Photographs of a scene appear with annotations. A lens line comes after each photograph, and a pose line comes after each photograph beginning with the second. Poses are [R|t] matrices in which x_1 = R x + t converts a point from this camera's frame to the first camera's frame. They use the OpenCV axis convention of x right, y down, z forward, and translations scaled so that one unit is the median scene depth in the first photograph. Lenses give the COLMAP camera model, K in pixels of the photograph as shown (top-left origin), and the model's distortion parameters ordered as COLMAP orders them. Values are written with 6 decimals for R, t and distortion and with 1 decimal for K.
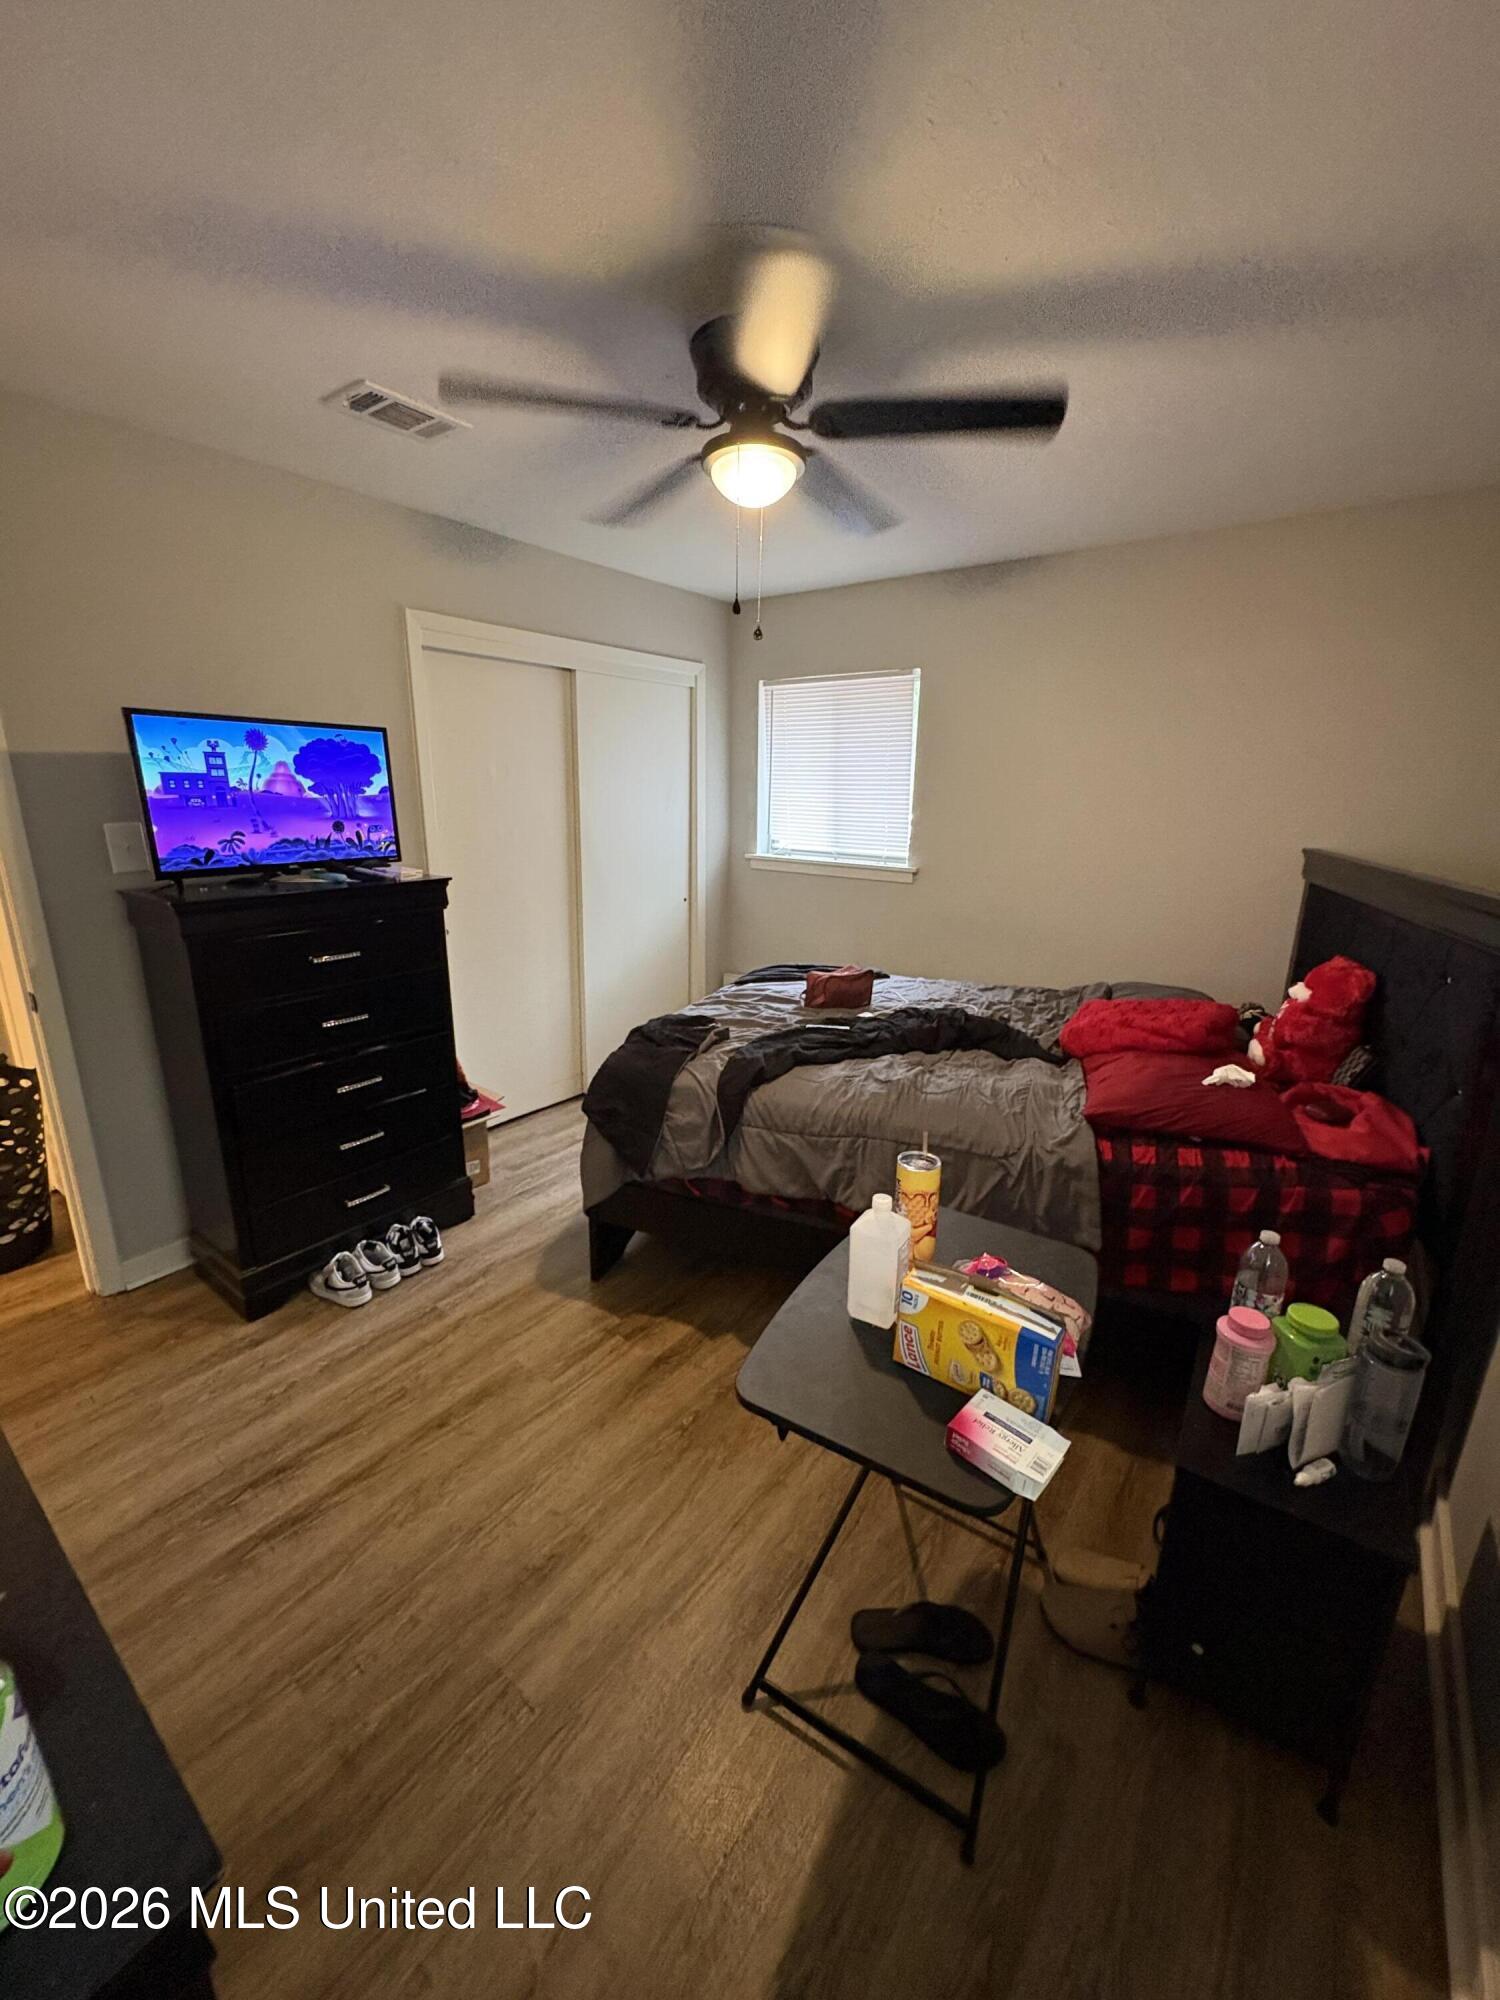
lens RADIAL K [[800.9, 0, 743.0], [0, 800.9, 1002.2], [0, 0, 1]] dist [0.002489, 0.000115]
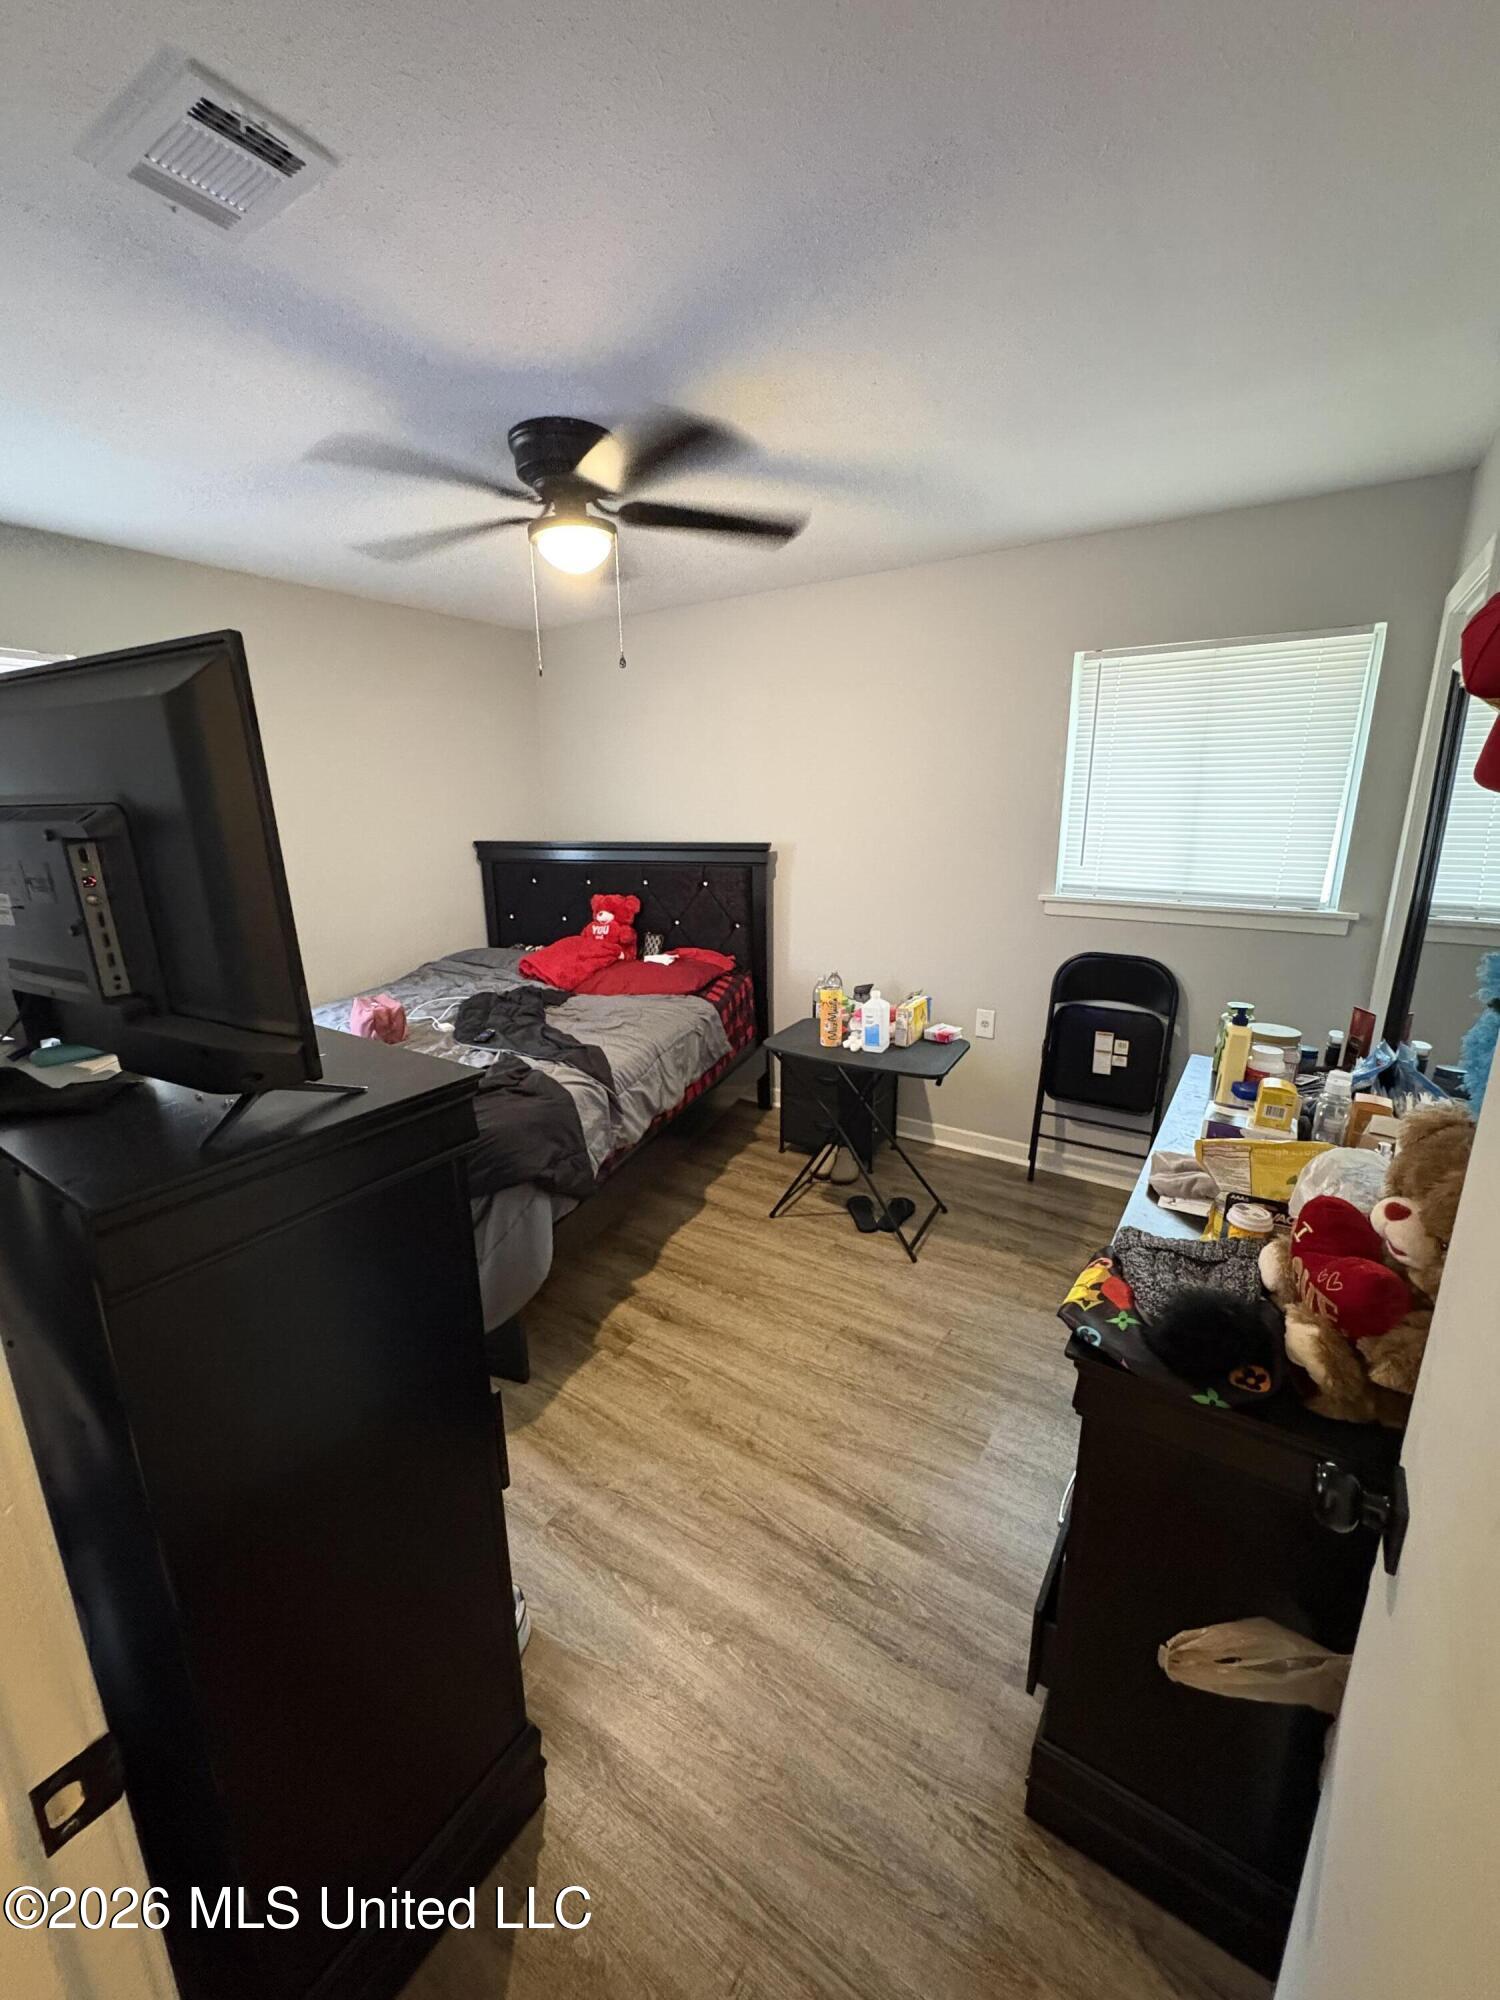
lens RADIAL K [[800.9, 0, 747.1], [0, 800.9, 1006.1], [0, 0, 1]] dist [0.002489, 0.000115]
pose [[-0.063067, -0.261558, 0.963125, -1.310489], [0.273976, 0.923432, 0.268719, -0.272630], [-0.959666, 0.280821, 0.013423, 0.913098]]
